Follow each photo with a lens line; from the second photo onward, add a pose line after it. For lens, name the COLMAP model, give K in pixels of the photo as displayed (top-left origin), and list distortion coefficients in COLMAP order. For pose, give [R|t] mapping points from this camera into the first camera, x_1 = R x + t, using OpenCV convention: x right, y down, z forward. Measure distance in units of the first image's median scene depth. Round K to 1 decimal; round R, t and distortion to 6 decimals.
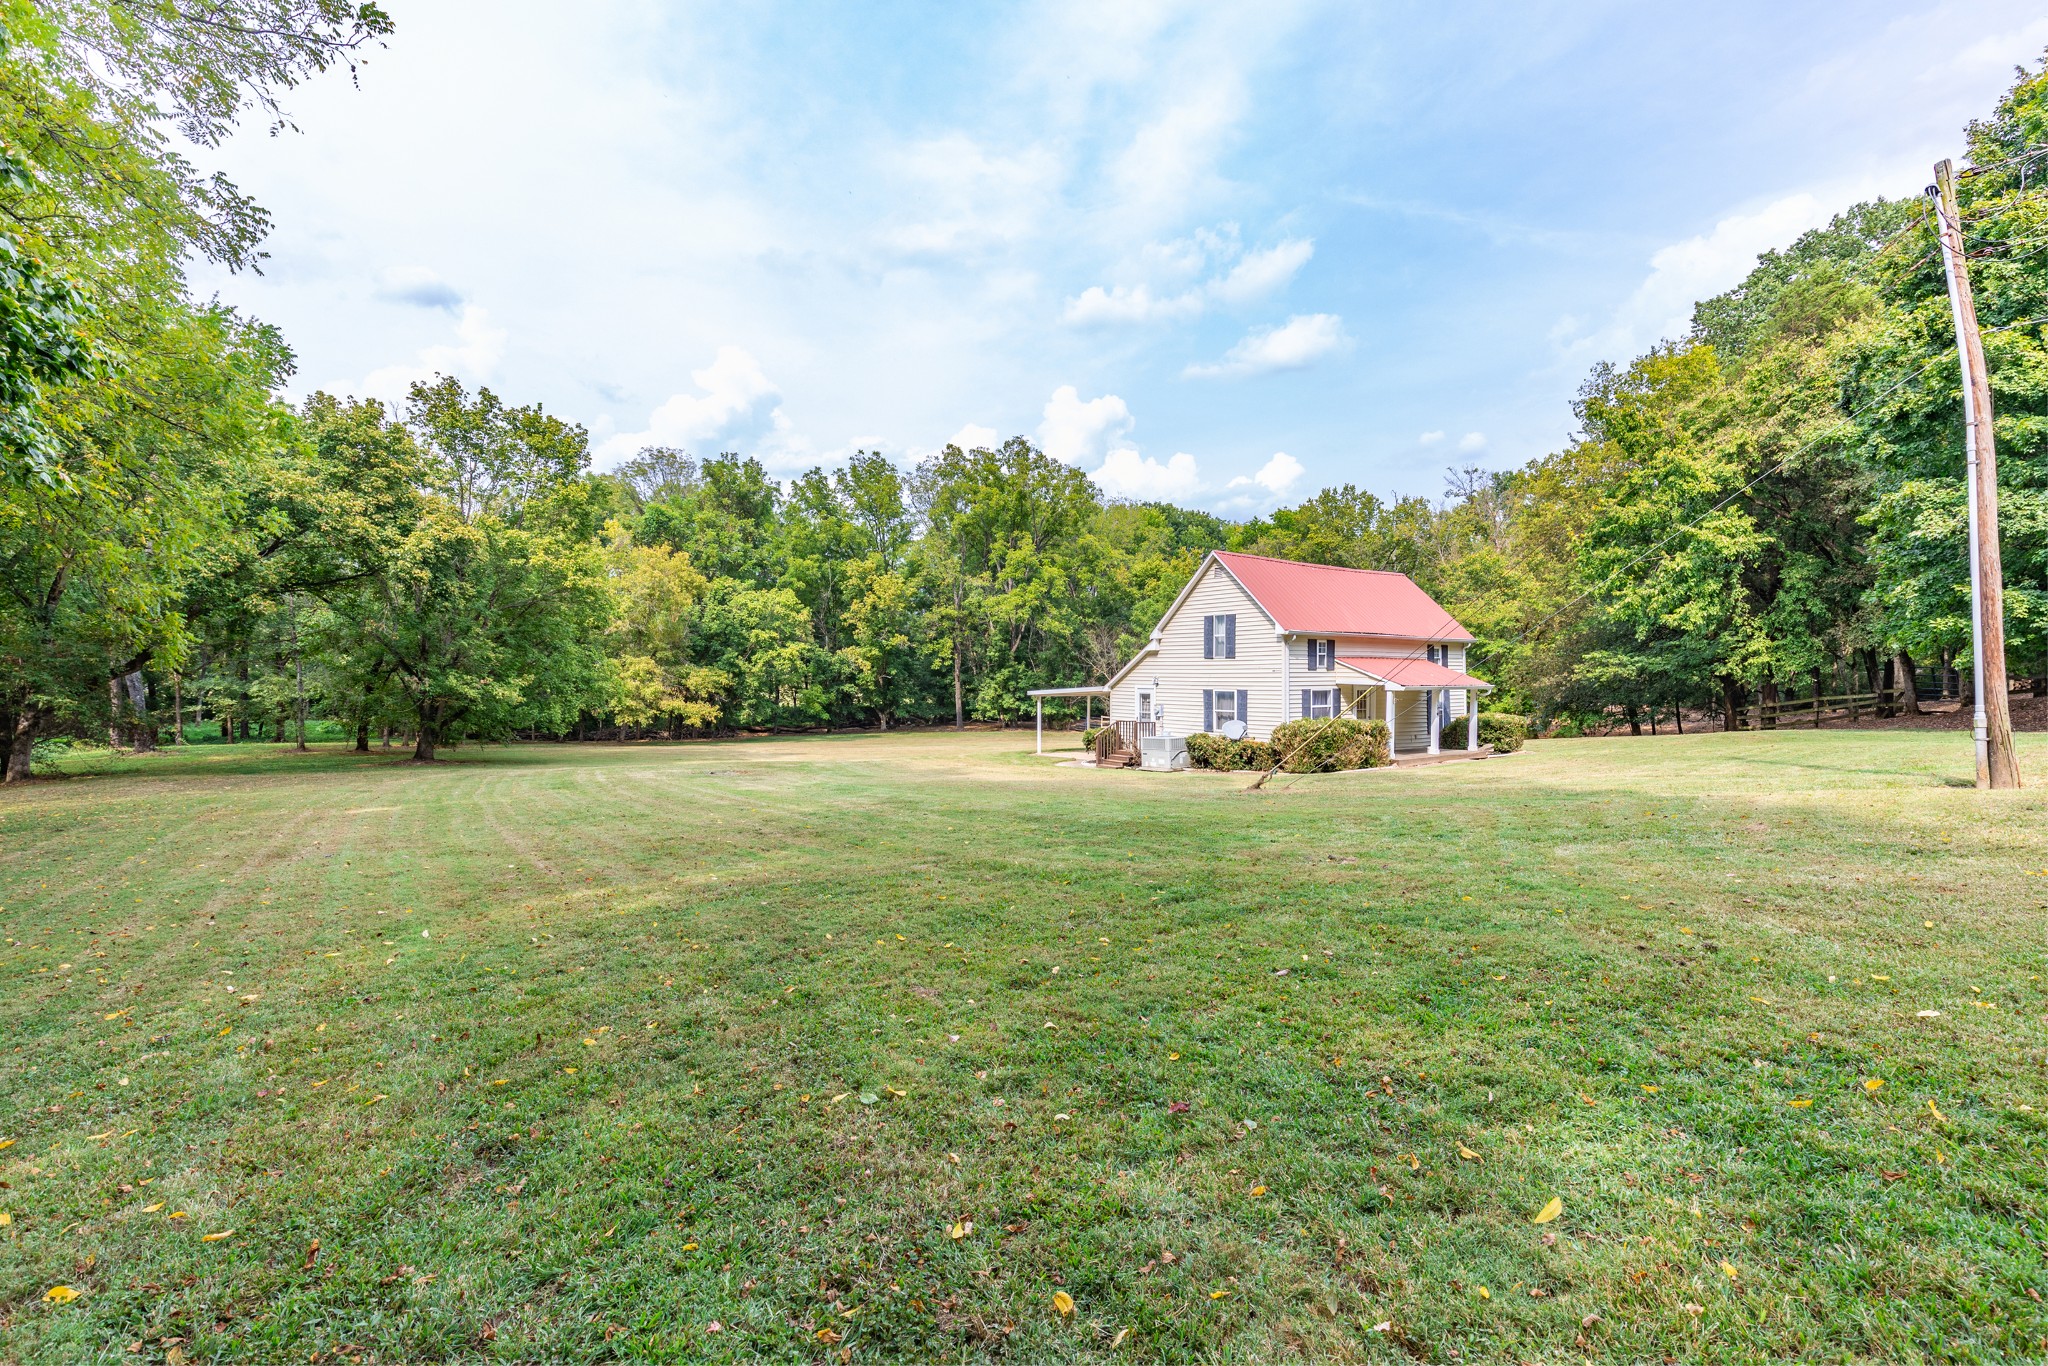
lens RADIAL K [[936.0, 0, 1037.4], [0, 936.0, 696.9], [0, 0, 1]] dist [-0.004998, -0.000467]
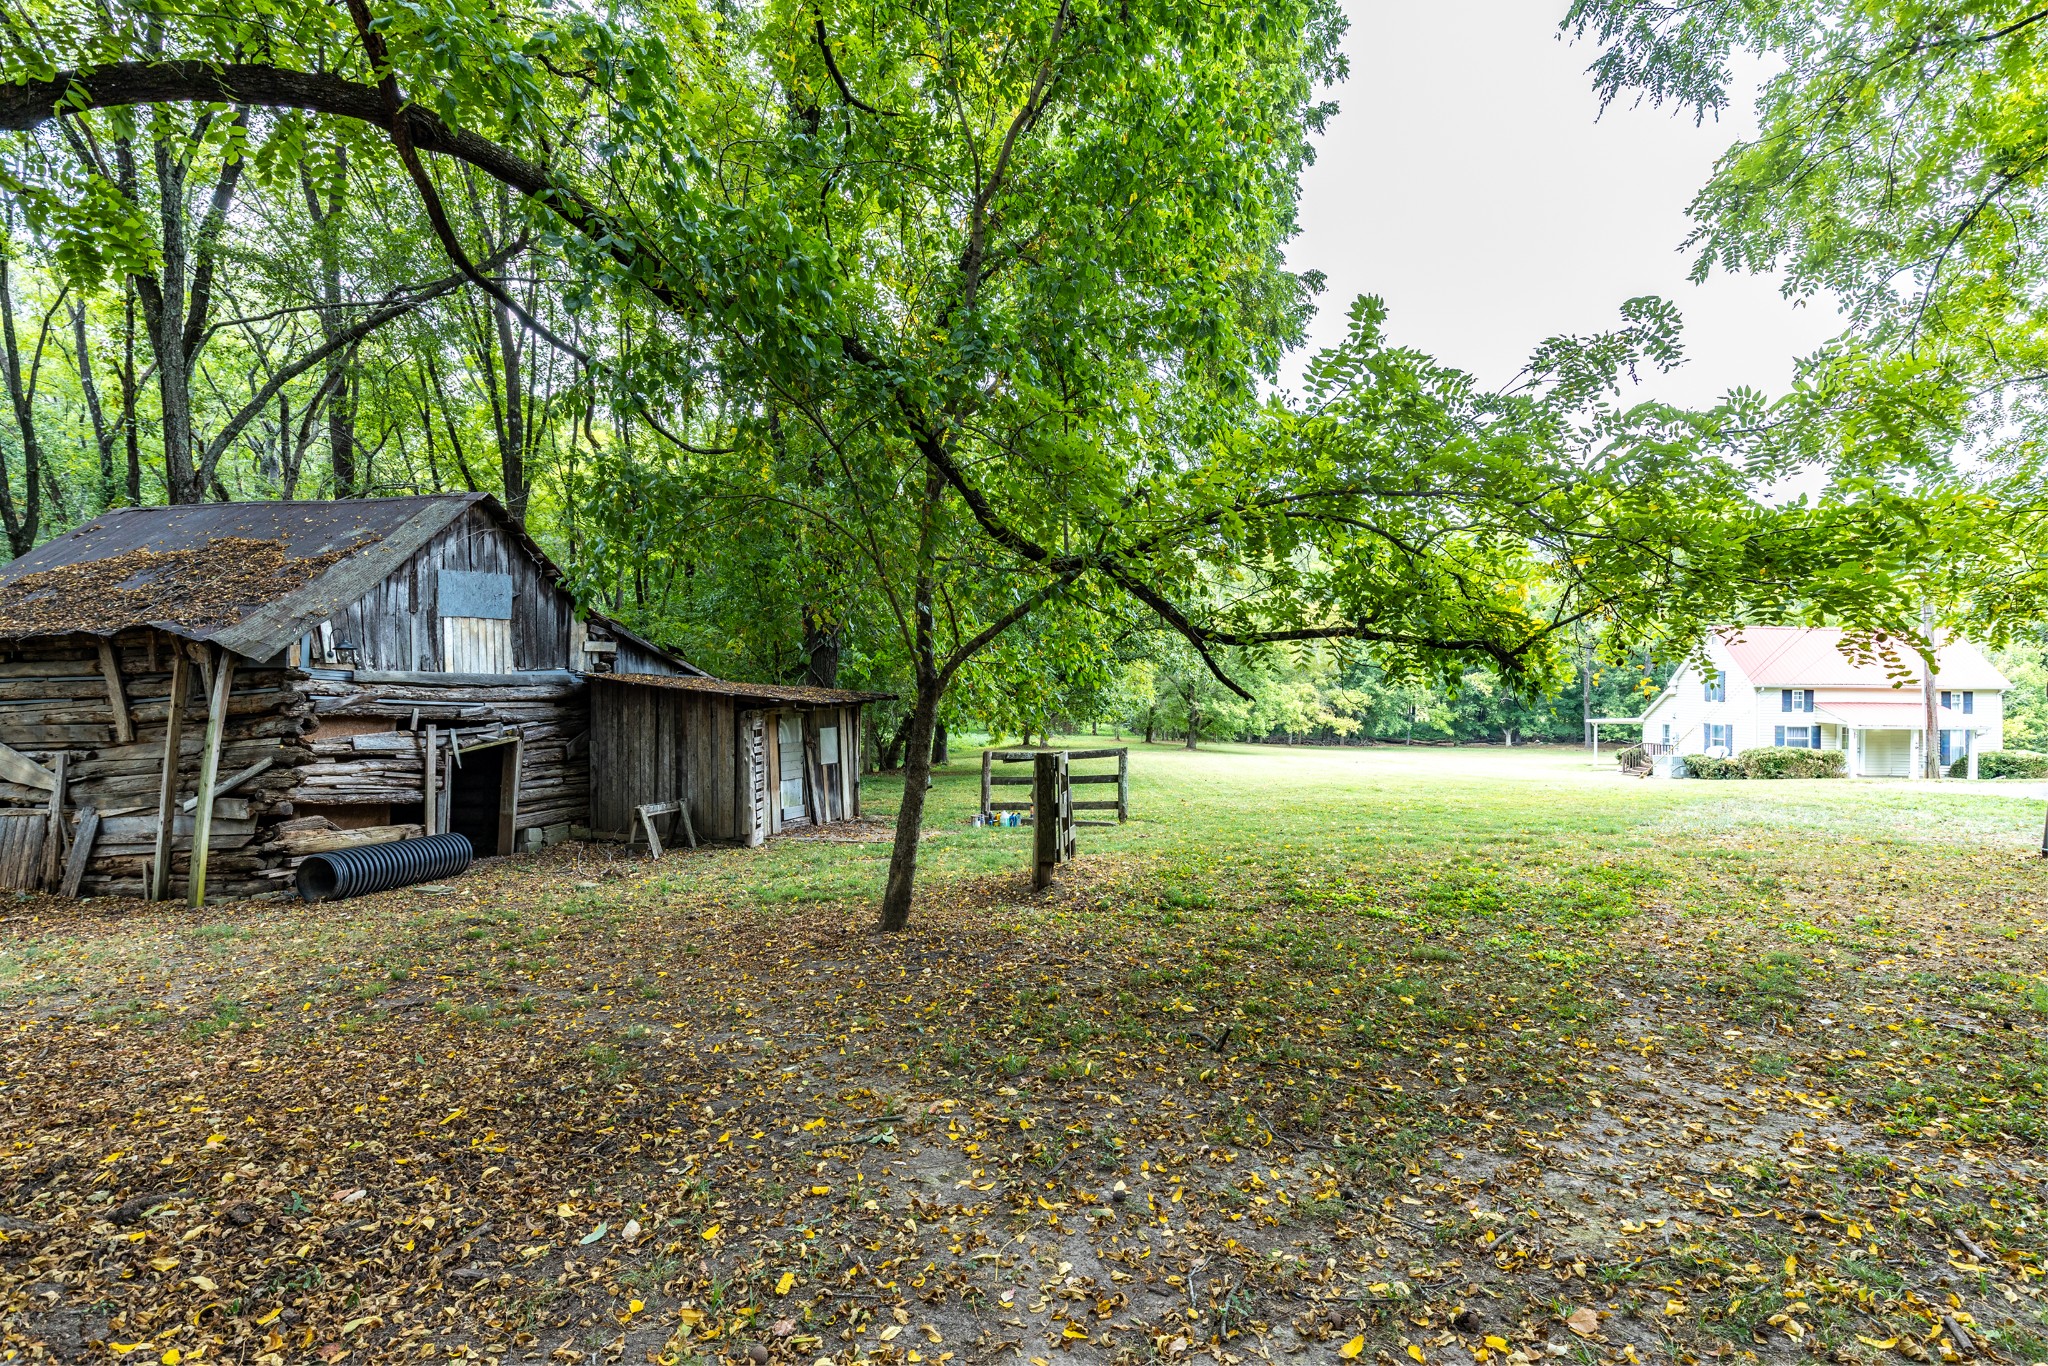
lens RADIAL K [[936.0, 0, 1011.4], [0, 936.0, 680.9], [0, 0, 1]] dist [-0.004998, -0.000467]
pose [[0.770893, 0.002938, -0.636958, 0.104888], [-0.020671, 0.999578, -0.020407, -0.008242], [0.636630, 0.028898, 0.770628, -0.290543]]
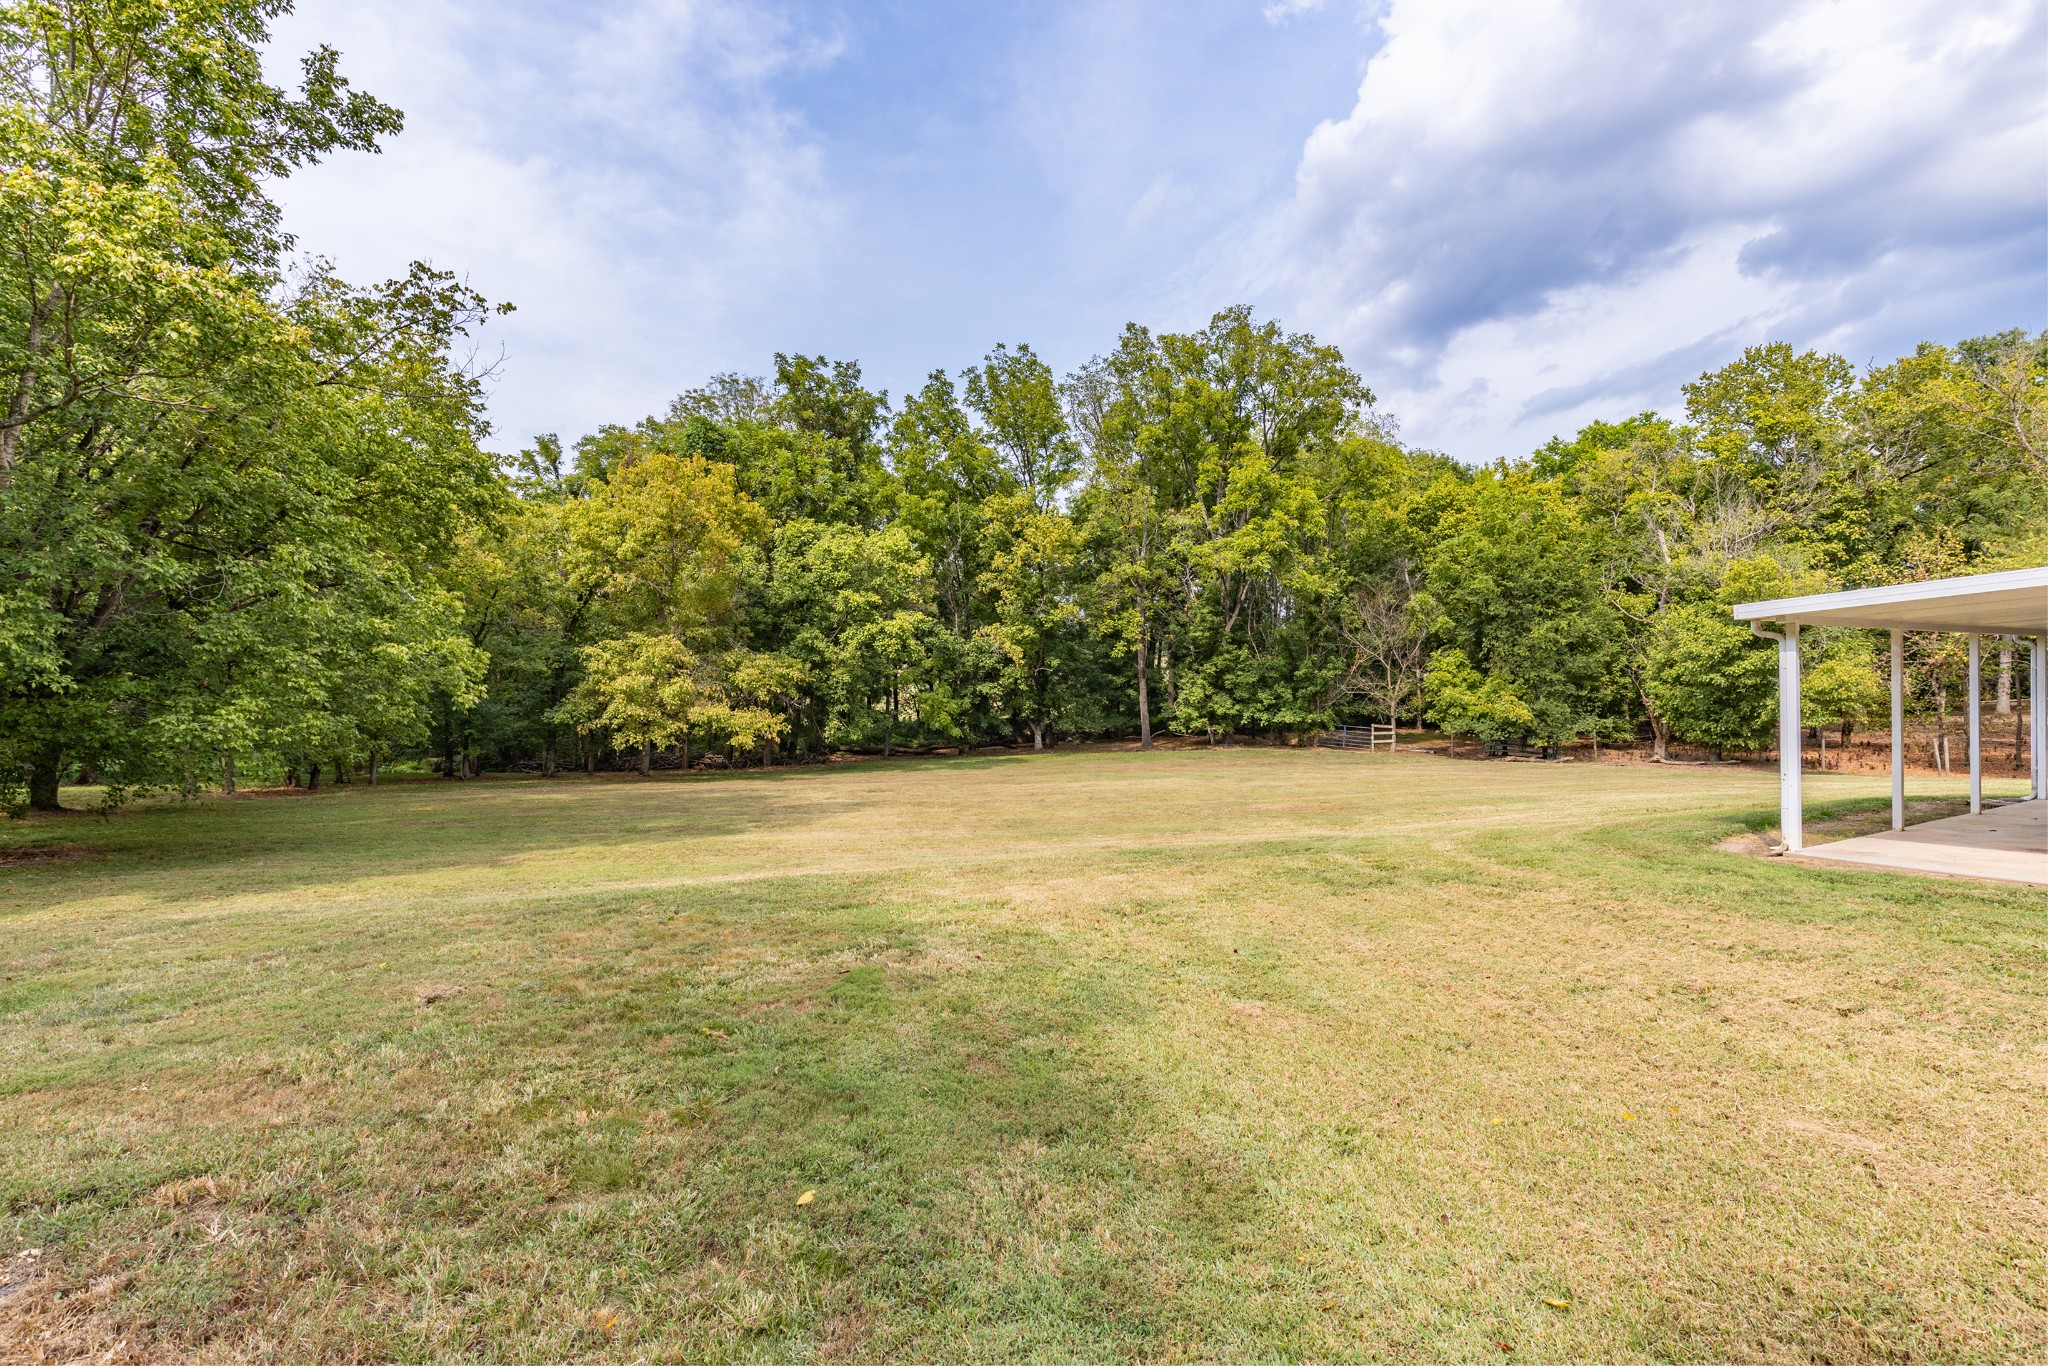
lens RADIAL K [[936.0, 0, 1029.9], [0, 936.0, 673.2], [0, 0, 1]] dist [-0.004998, -0.000467]
pose [[0.989931, -0.022757, -0.139713, -0.083115], [0.016931, 0.998942, -0.042746, 0.009733], [0.140538, 0.039950, 0.989269, 0.356865]]
